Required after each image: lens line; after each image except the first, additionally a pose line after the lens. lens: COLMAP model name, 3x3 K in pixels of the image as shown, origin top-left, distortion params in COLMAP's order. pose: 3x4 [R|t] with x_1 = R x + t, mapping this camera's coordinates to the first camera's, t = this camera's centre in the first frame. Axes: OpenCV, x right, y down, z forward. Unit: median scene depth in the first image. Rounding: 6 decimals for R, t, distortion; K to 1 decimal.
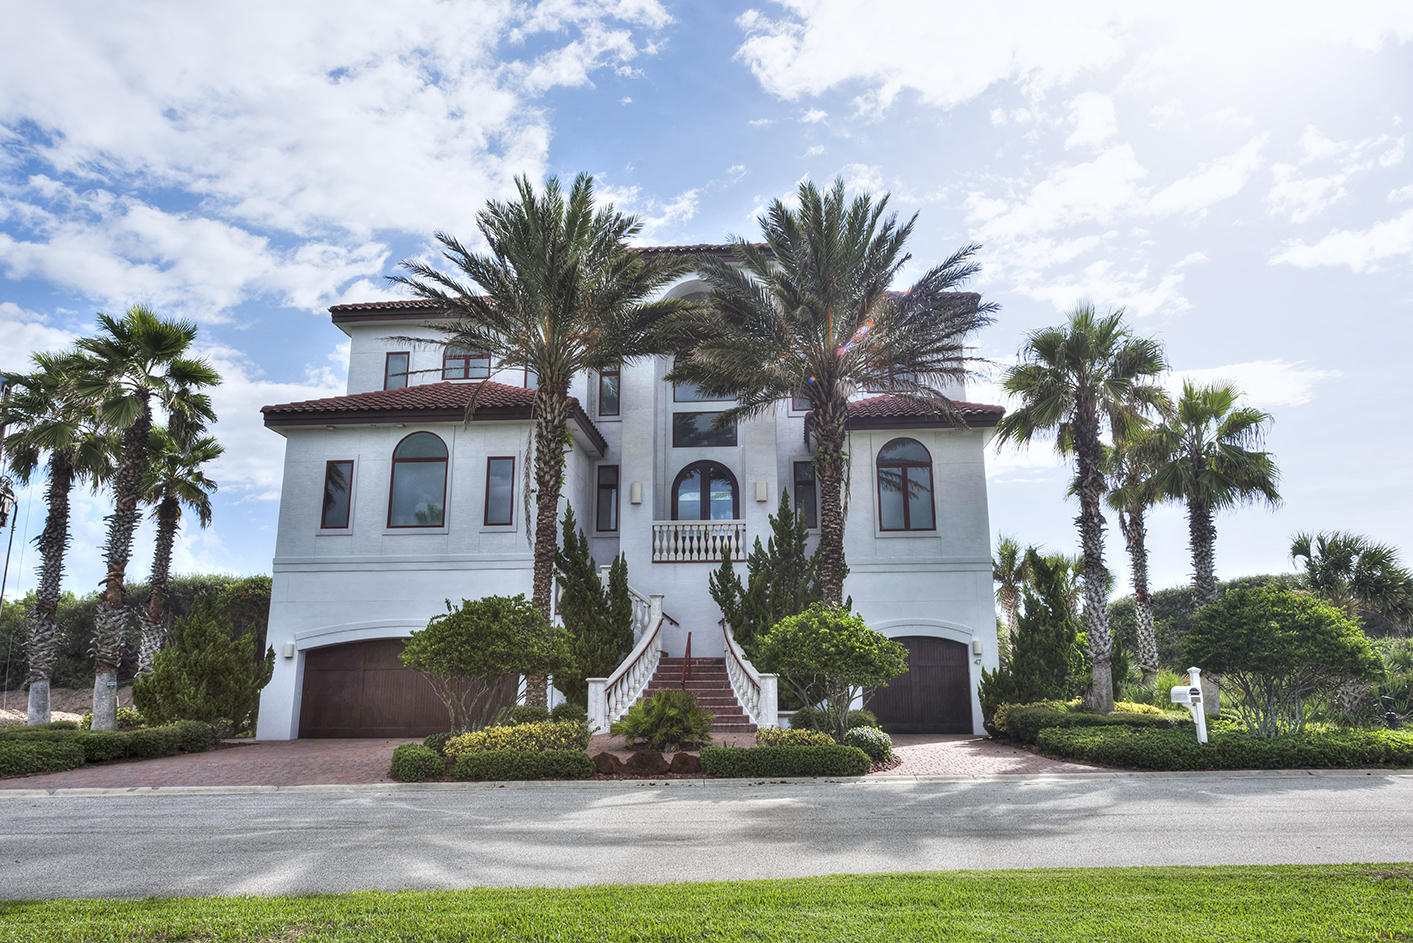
lens RADIAL K [[921.7, 0, 706.5], [0, 921.7, 471.5], [0, 0, 1]] dist [0.018337, -0.002008]
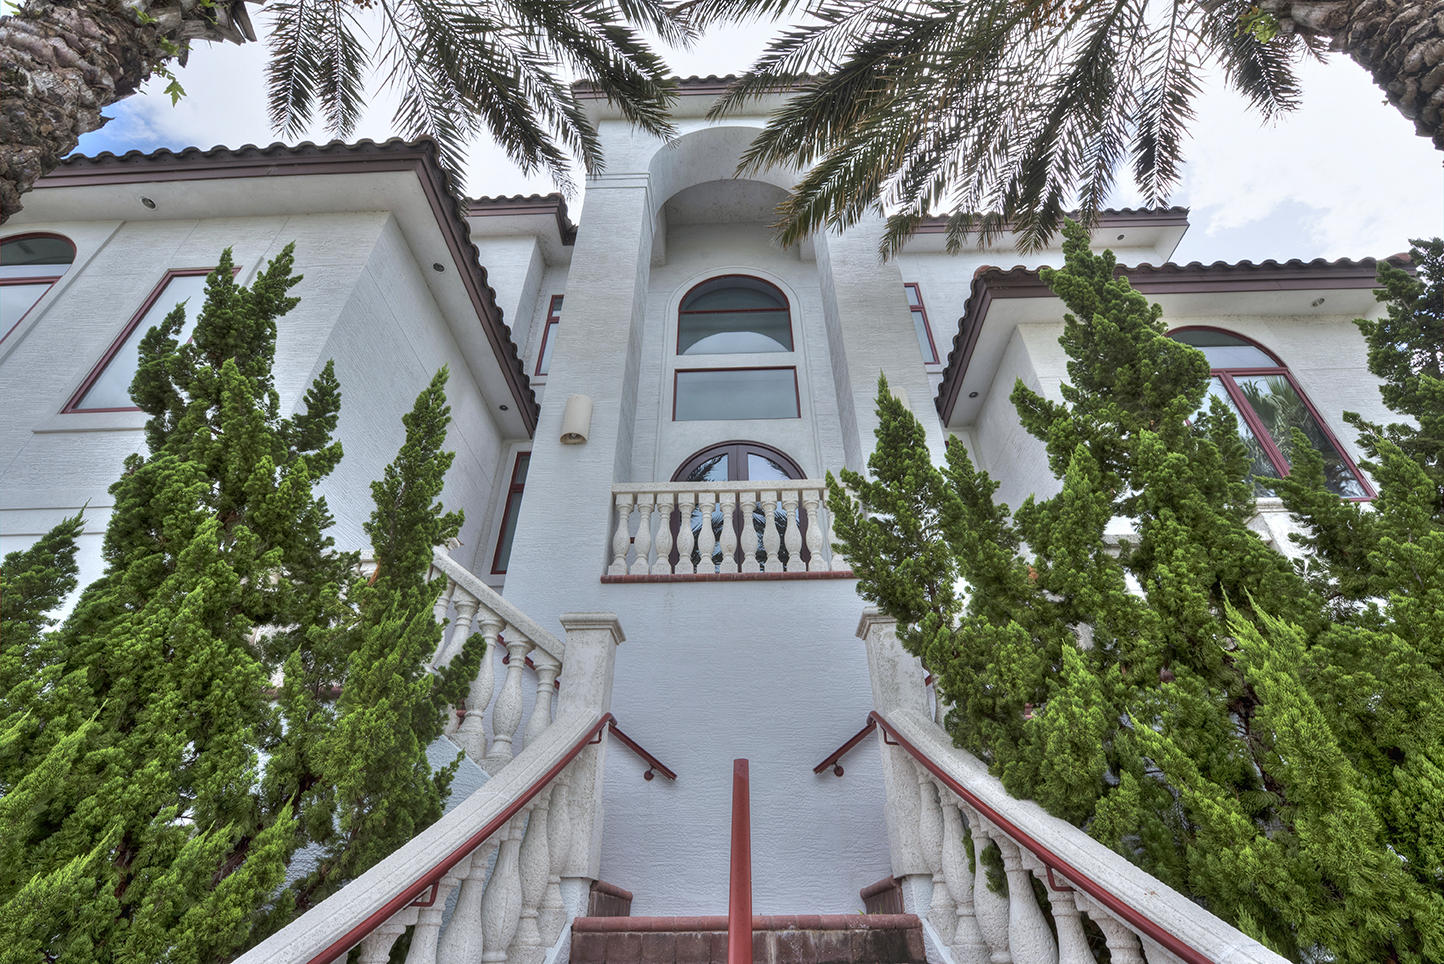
lens RADIAL K [[634.7, 0, 722.0], [0, 634.7, 482.0], [0, 0, 1]] dist [-0.002930, -0.000428]
pose [[0.998817, 0.024691, 0.041897, -0.028628], [-0.006633, 0.922633, -0.385621, 0.171331], [-0.048177, 0.384887, 0.921705, 0.856144]]
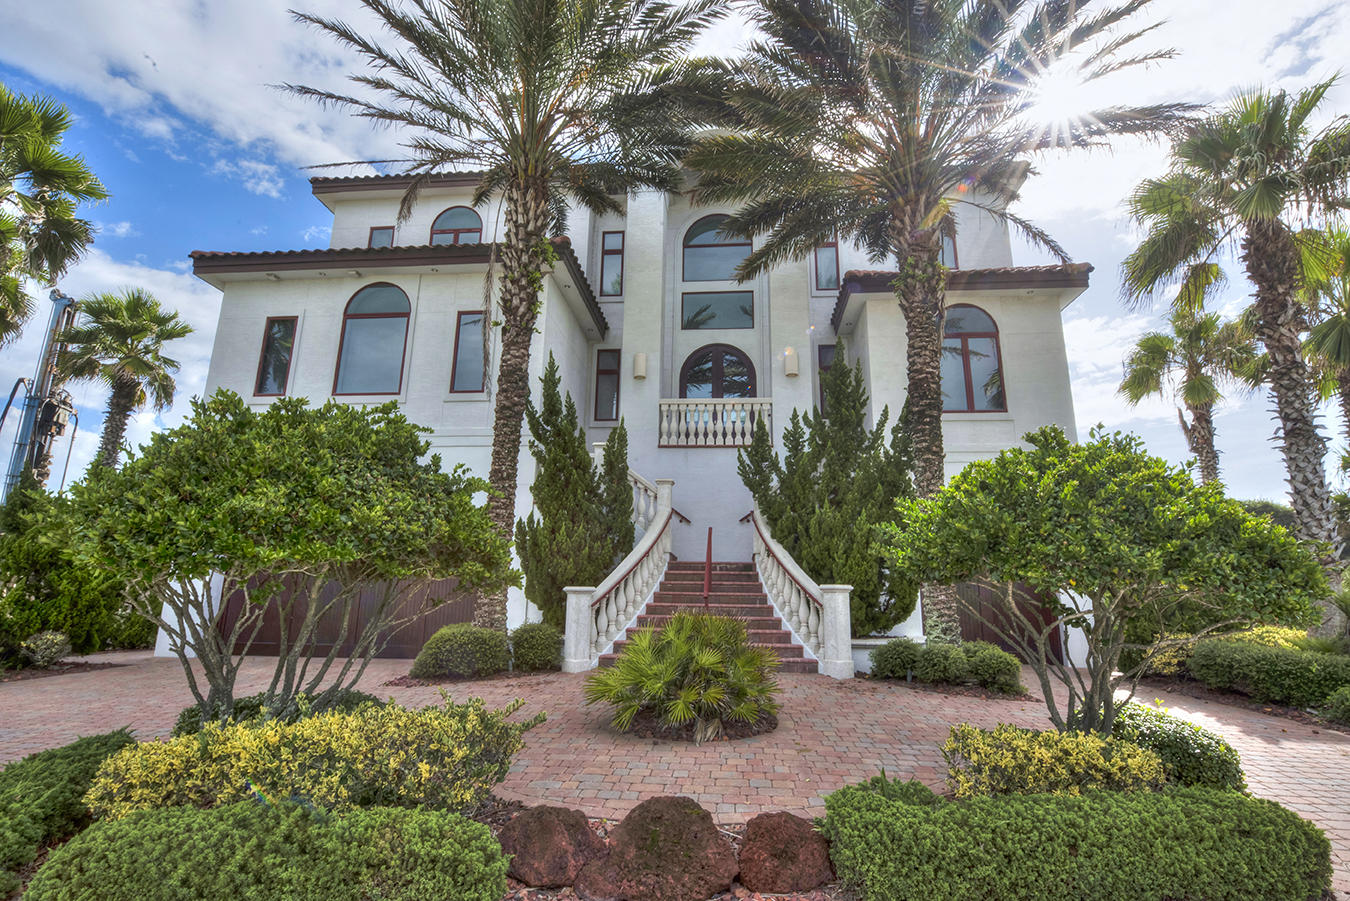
lens RADIAL K [[593.3, 0, 675.0], [0, 593.3, 450.5], [0, 0, 1]] dist [-0.002930, -0.000428]
pose [[0.999805, 0.014263, -0.013692, -0.040816], [-0.014326, 0.999887, -0.004506, 0.115195], [0.013626, 0.004702, 0.999896, 0.522510]]
